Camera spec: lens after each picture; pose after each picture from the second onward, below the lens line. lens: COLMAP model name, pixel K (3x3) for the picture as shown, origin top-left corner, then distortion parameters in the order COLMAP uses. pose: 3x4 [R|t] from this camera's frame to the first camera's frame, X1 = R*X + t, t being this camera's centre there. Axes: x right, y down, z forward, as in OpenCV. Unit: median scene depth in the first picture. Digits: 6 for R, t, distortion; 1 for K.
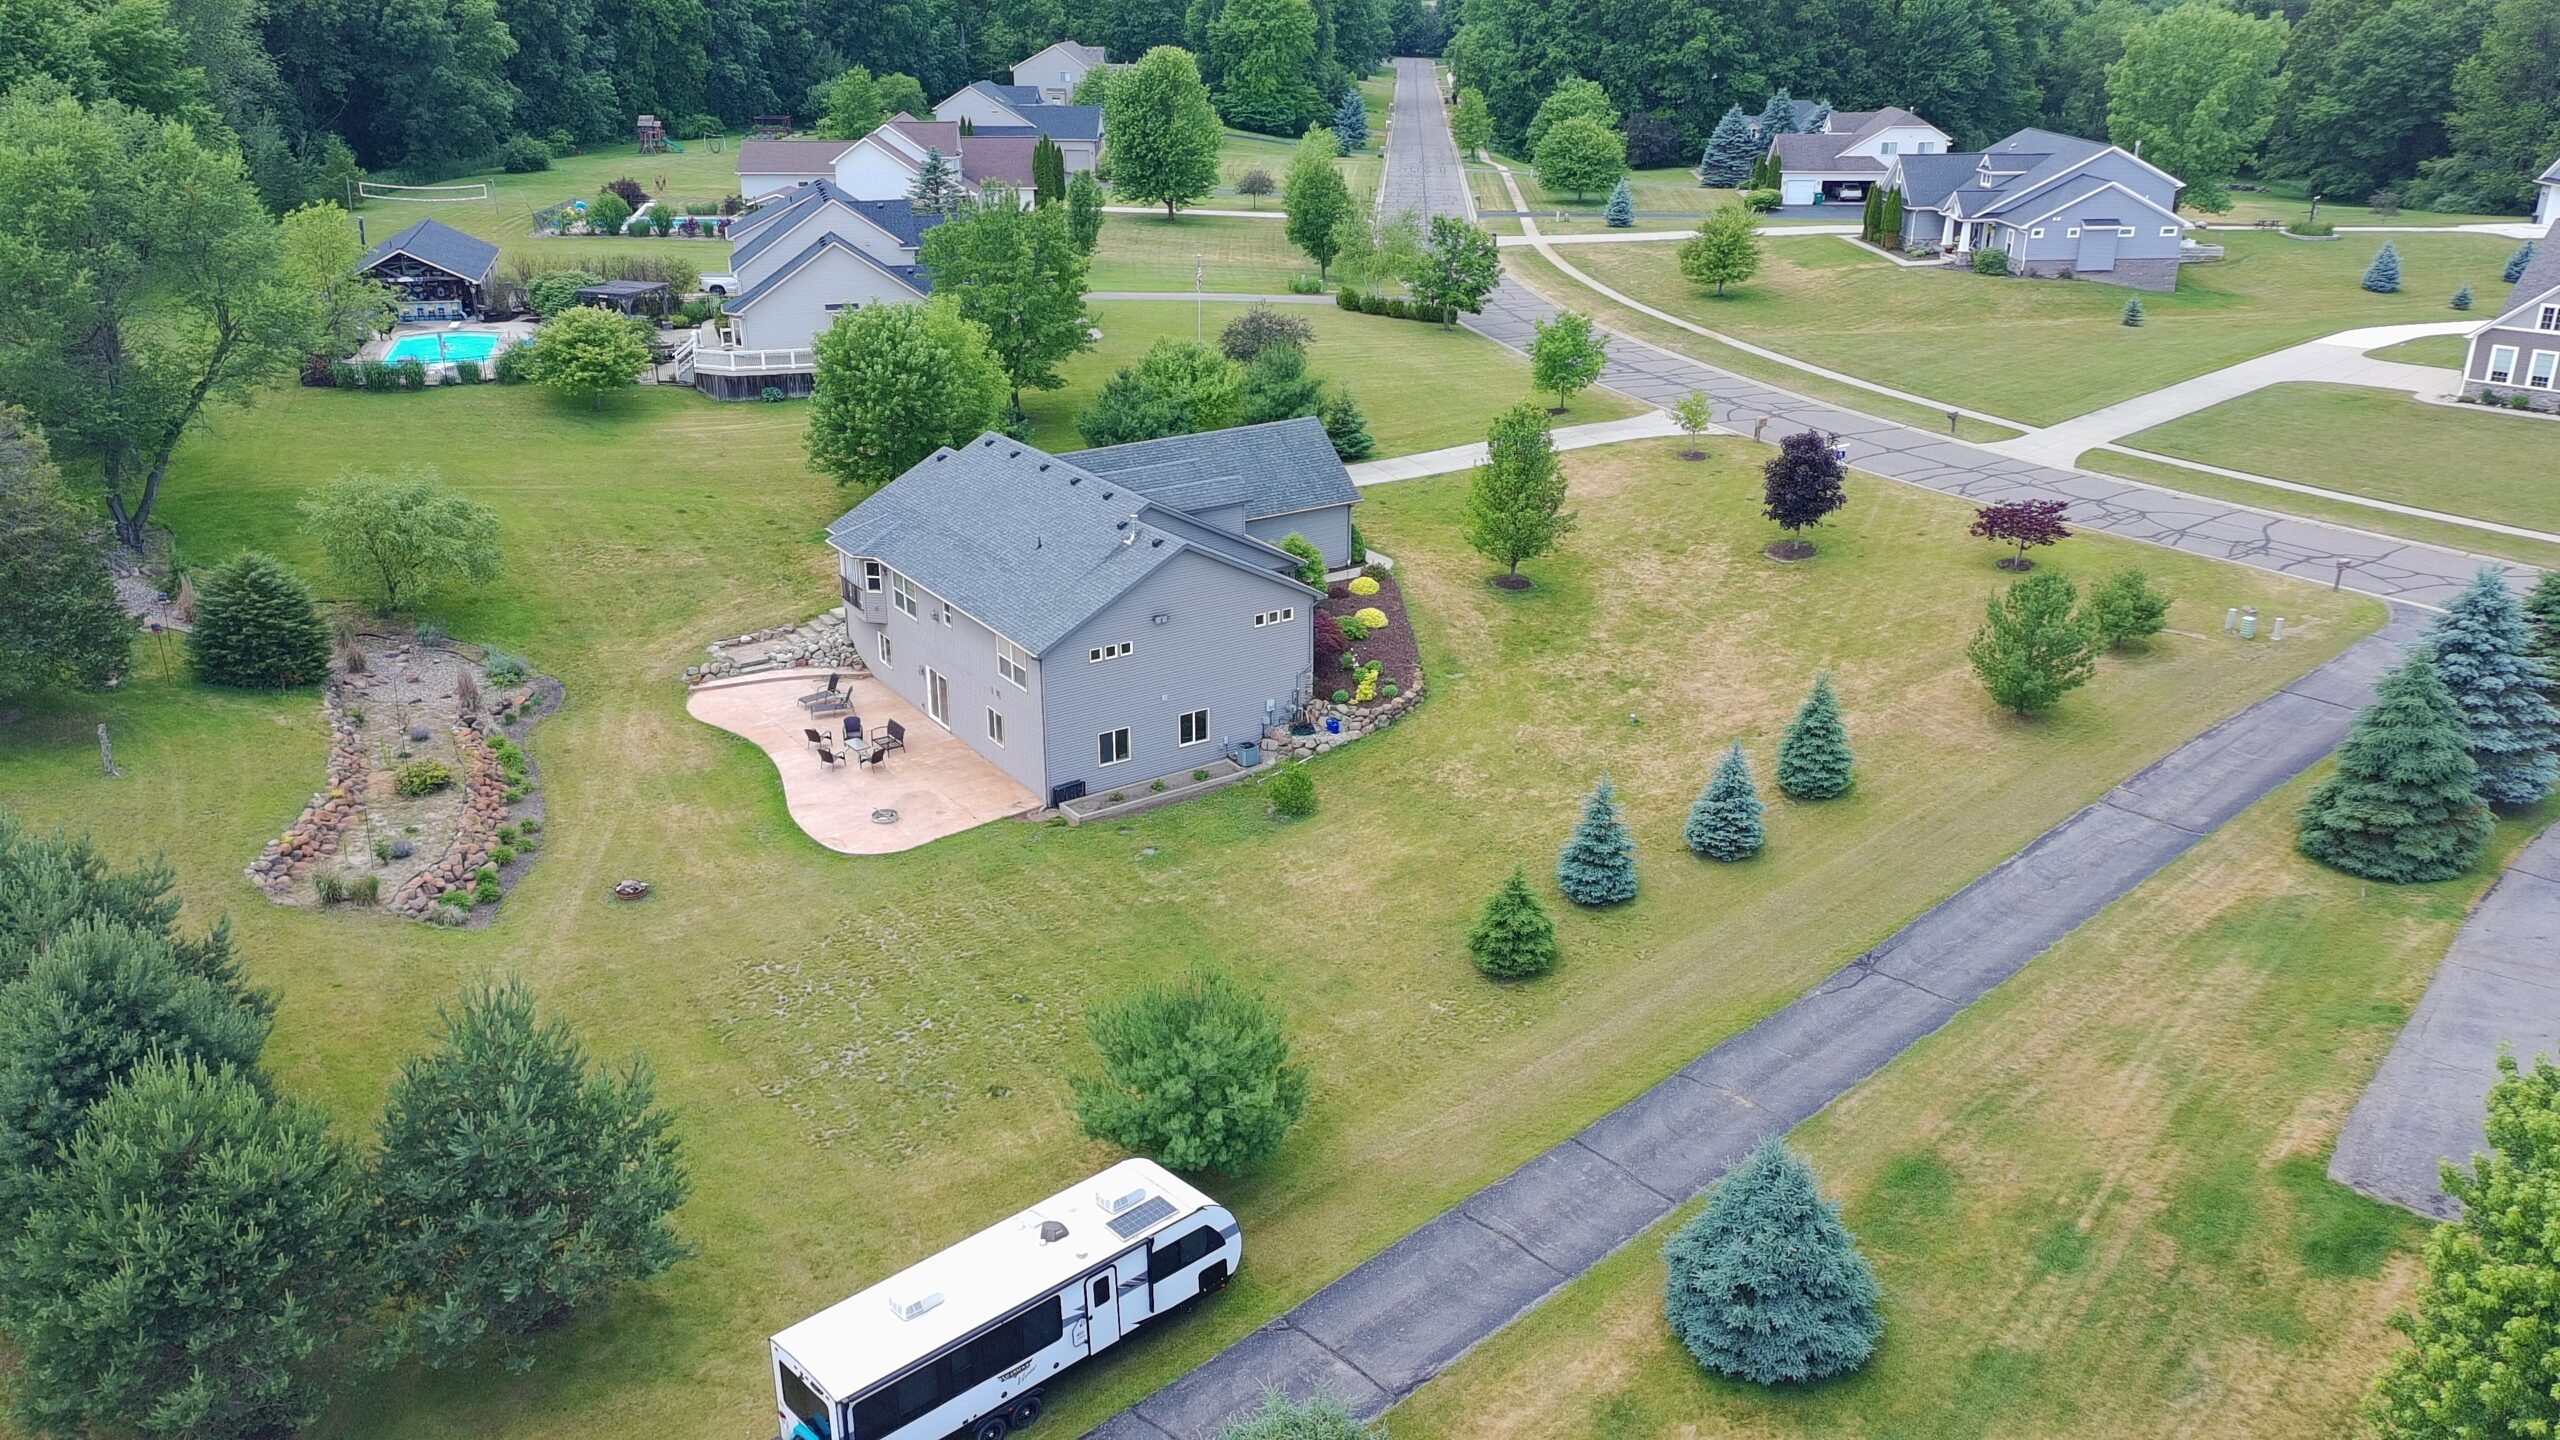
lens RADIAL K [[1971.0, 0, 1281.0], [0, 1971.0, 690.6], [0, 0, 1]] dist [0.042978, -0.001052]
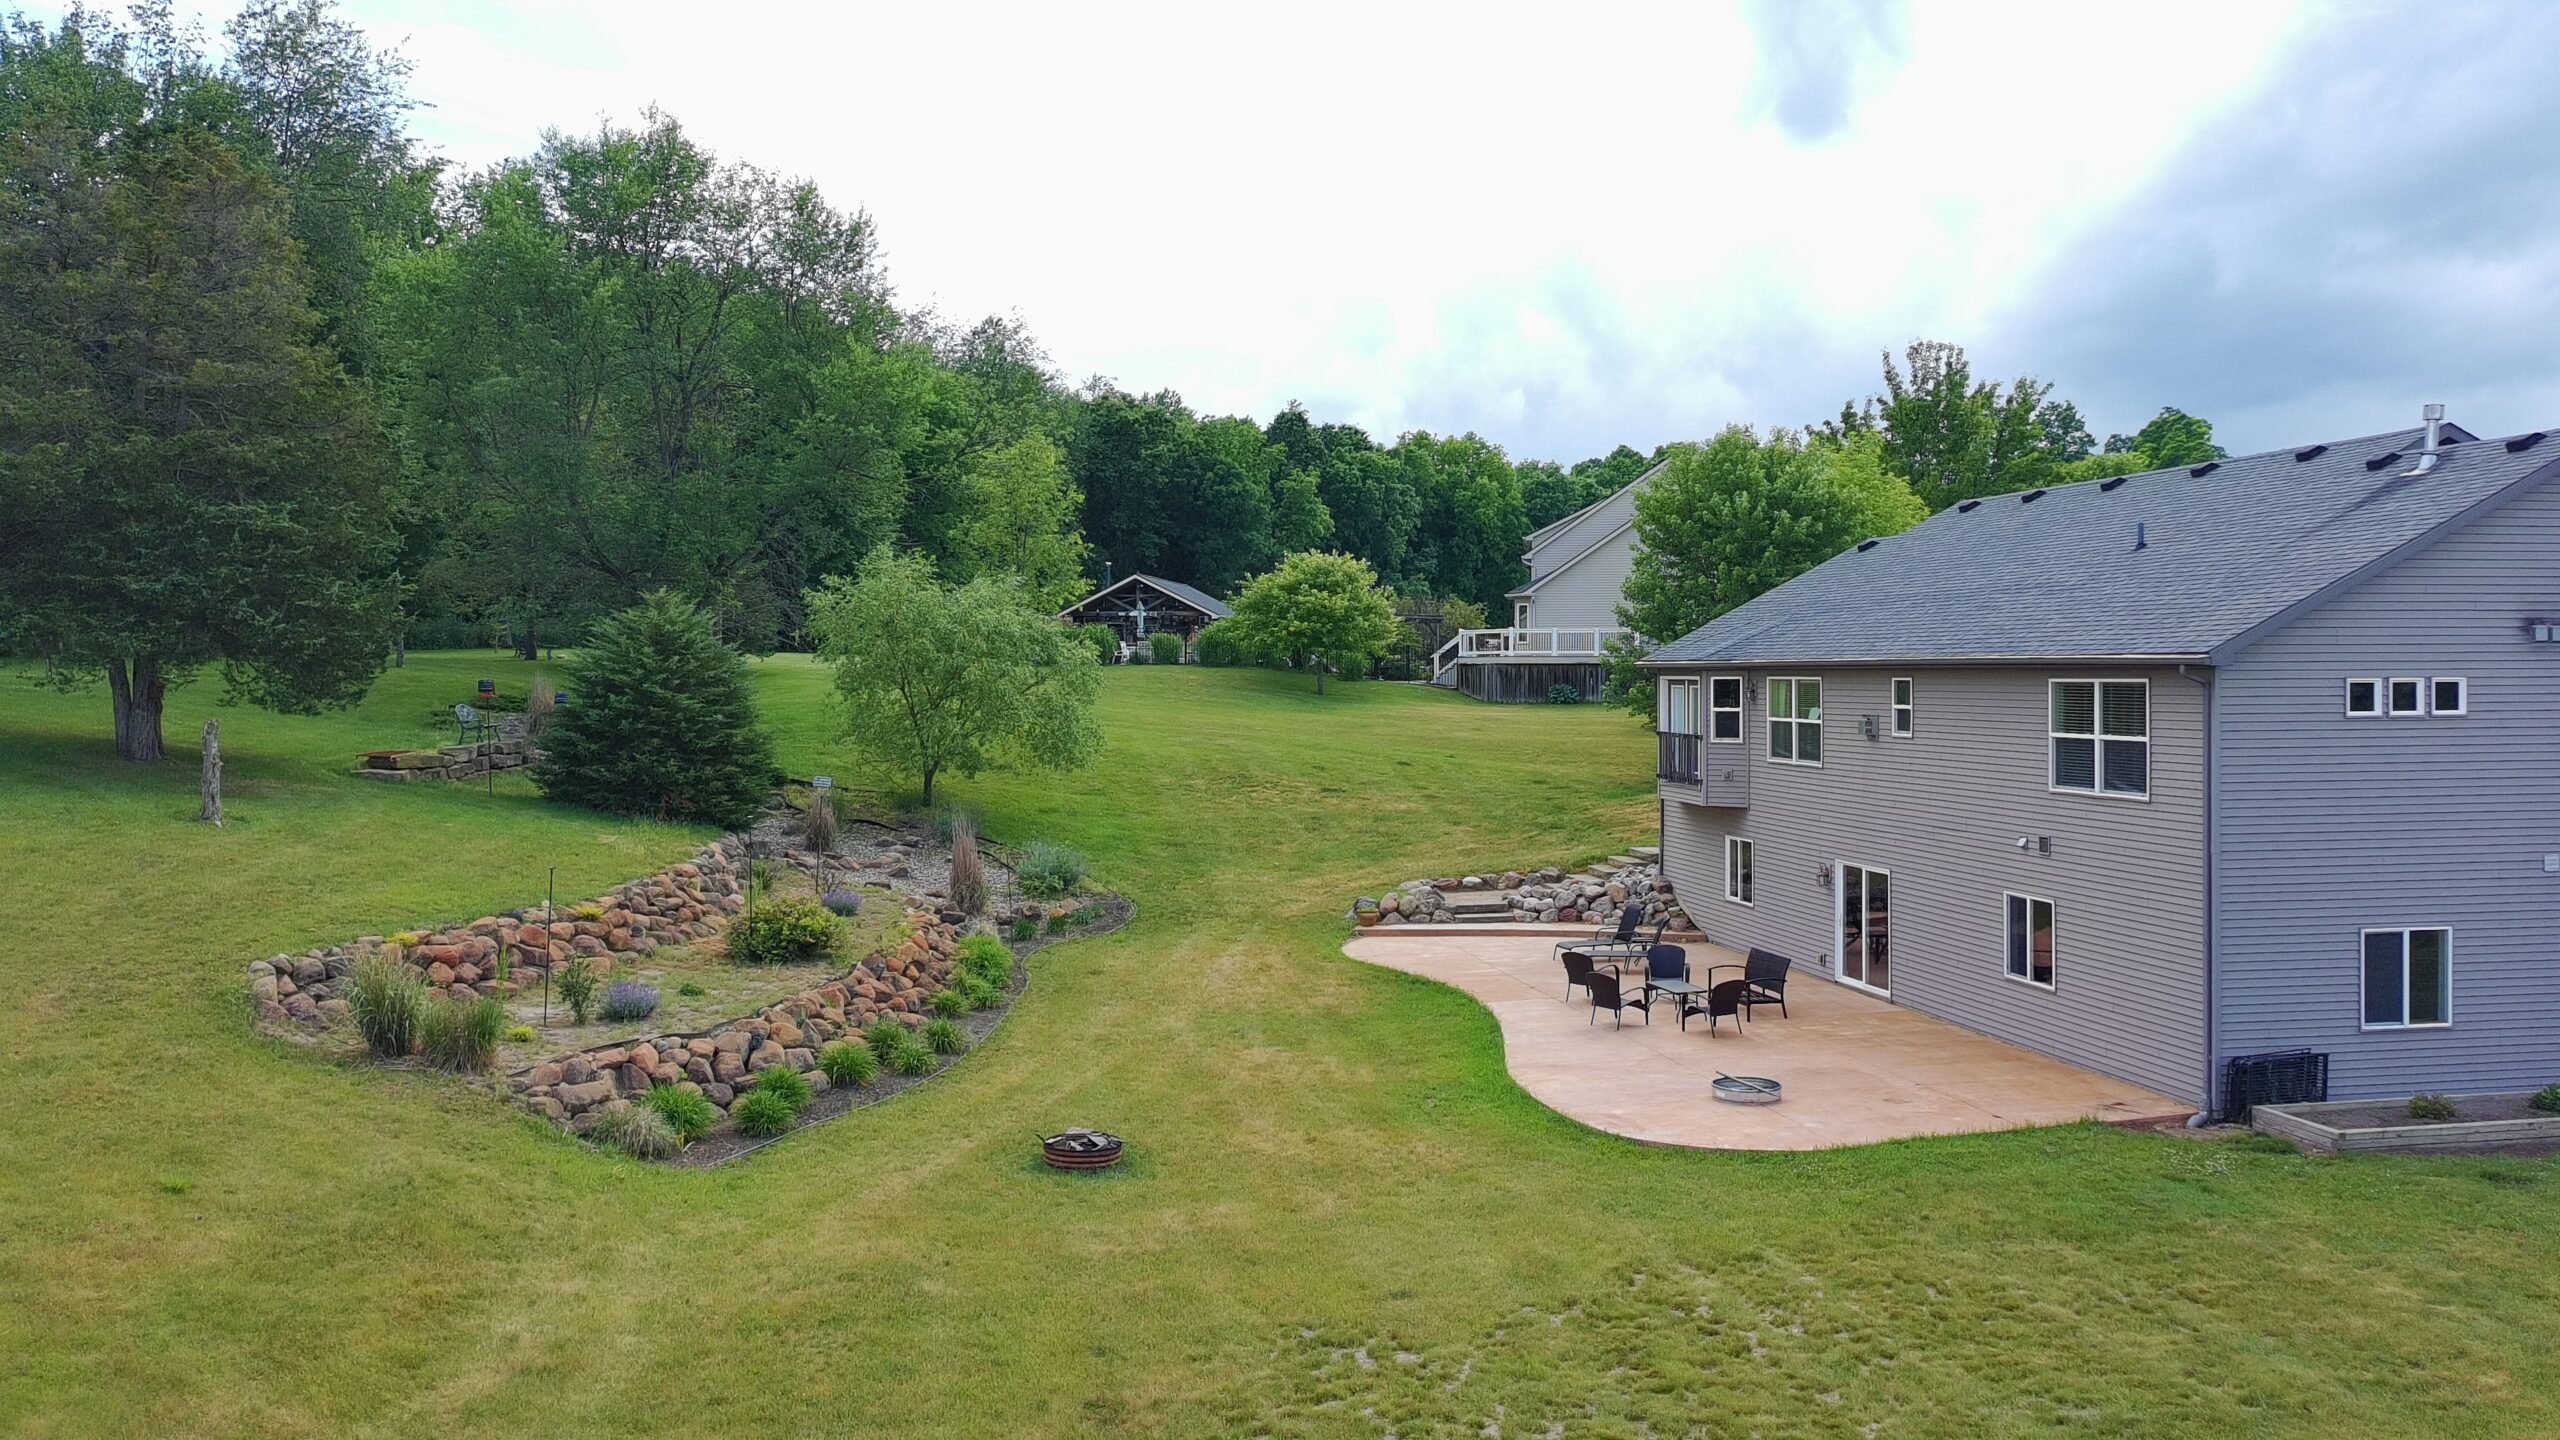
lens RADIAL K [[1971.0, 0, 1281.0], [0, 1971.0, 690.6], [0, 0, 1]] dist [0.042978, -0.001052]
pose [[0.921840, 0.001323, -0.387569, -0.124340], [-0.133977, 0.939433, -0.315460, 0.113732], [0.363678, 0.342729, 0.866184, 0.560091]]
